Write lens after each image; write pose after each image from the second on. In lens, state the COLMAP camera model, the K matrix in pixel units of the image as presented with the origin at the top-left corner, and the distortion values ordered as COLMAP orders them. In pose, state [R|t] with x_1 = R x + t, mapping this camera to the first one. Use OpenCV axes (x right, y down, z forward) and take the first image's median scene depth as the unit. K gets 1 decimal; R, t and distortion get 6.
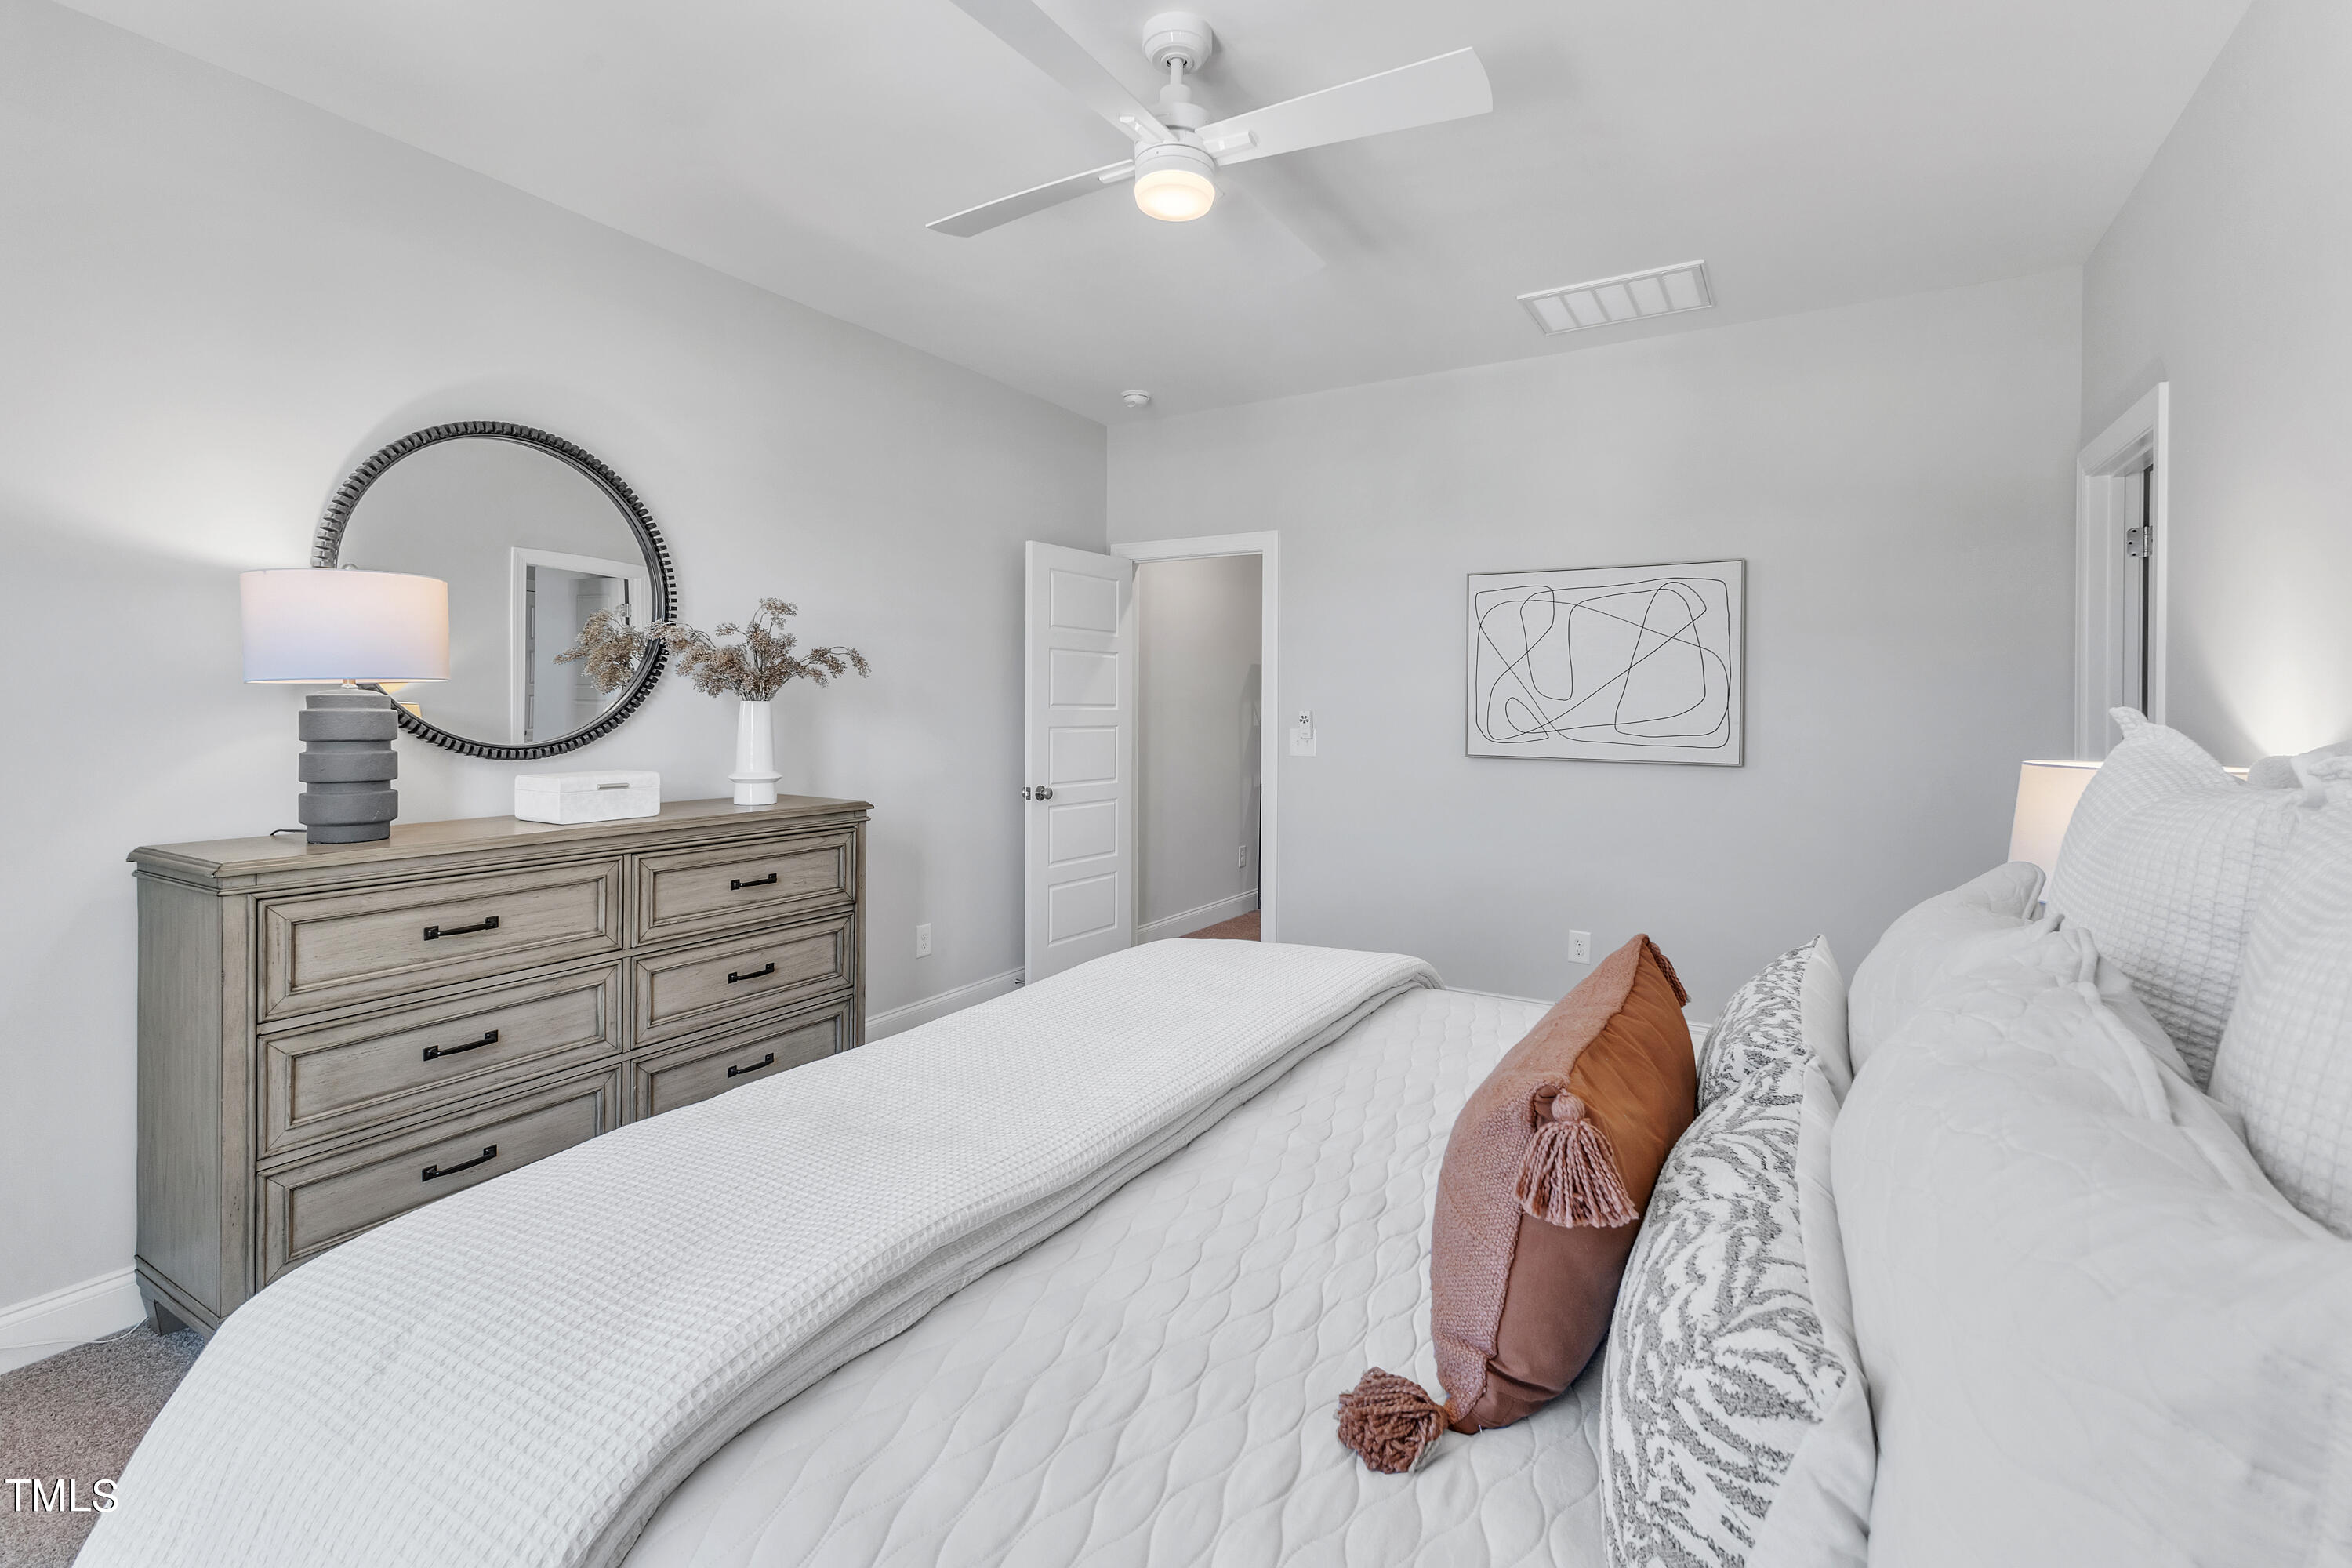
lens RADIAL K [[1041.2, 0, 1189.8], [0, 1041.2, 717.3], [0, 0, 1]] dist [0.010372, 0.000364]
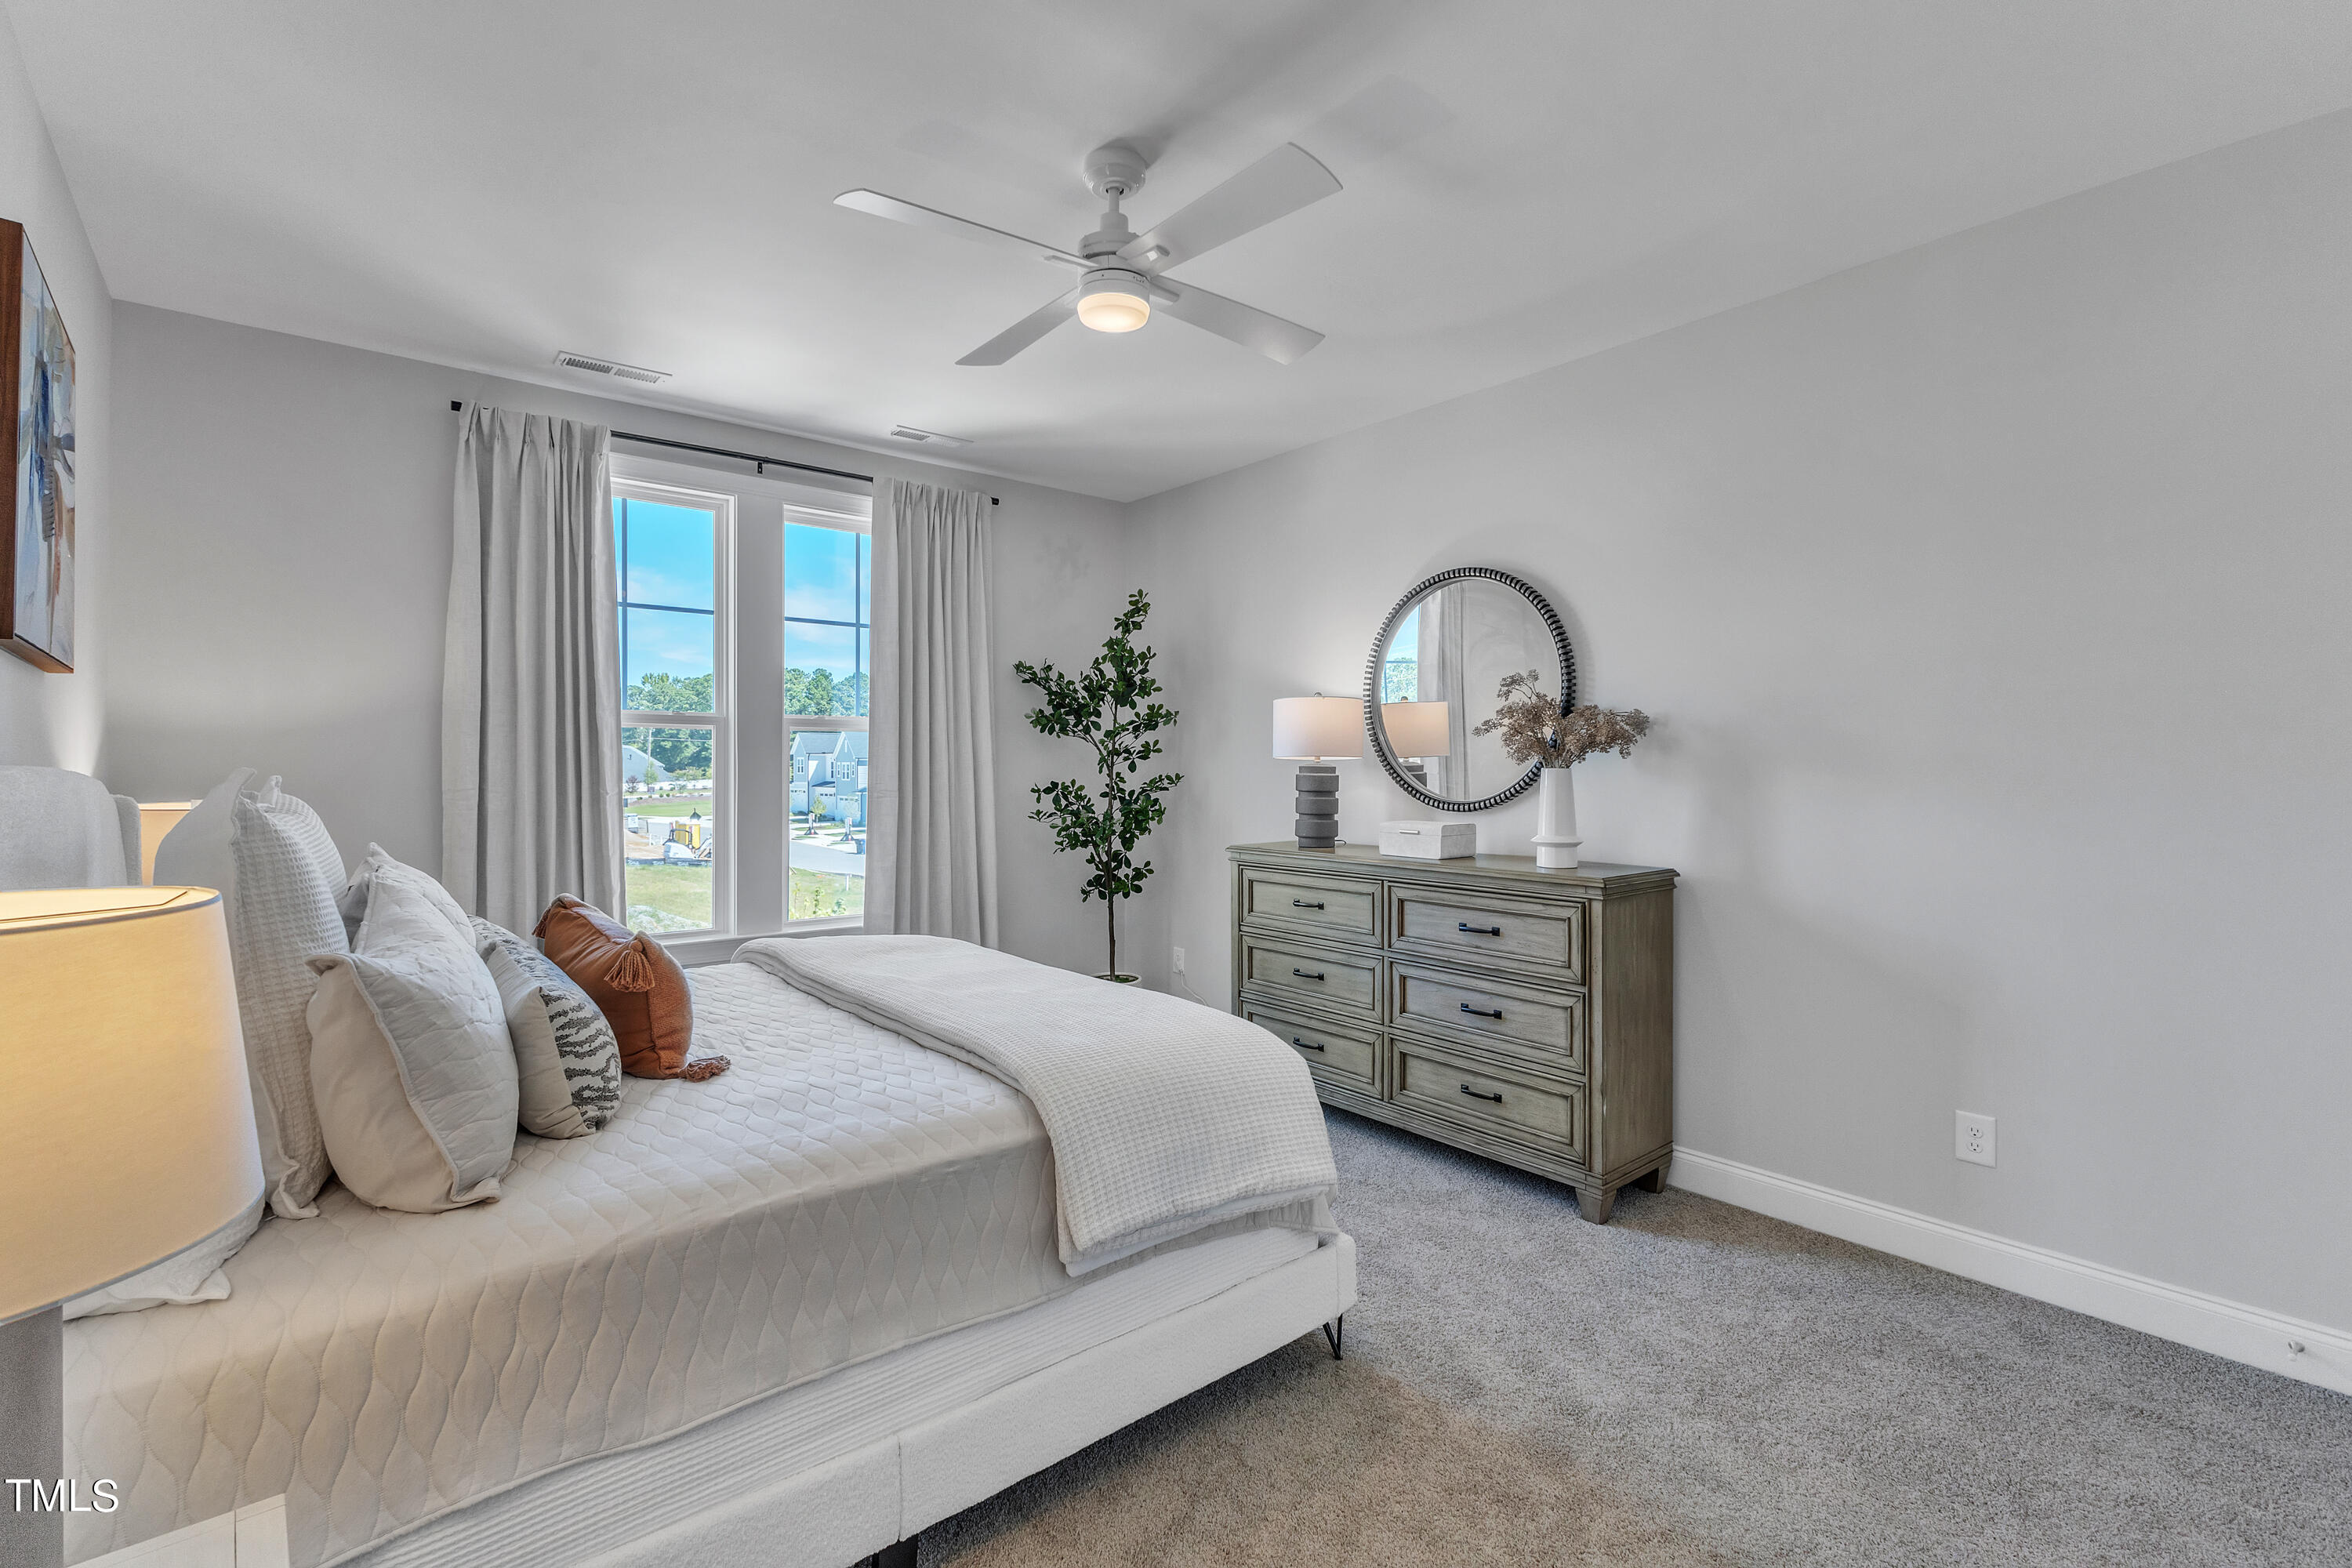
lens RADIAL K [[1041.2, 0, 1168.9], [0, 1041.2, 775.4], [0, 0, 1]] dist [0.010372, 0.000364]
pose [[-0.333761, -0.000495, -0.942658, 1.186806], [-0.018520, 0.999810, 0.006033, -0.012790], [0.942476, 0.019471, -0.333707, 1.679863]]
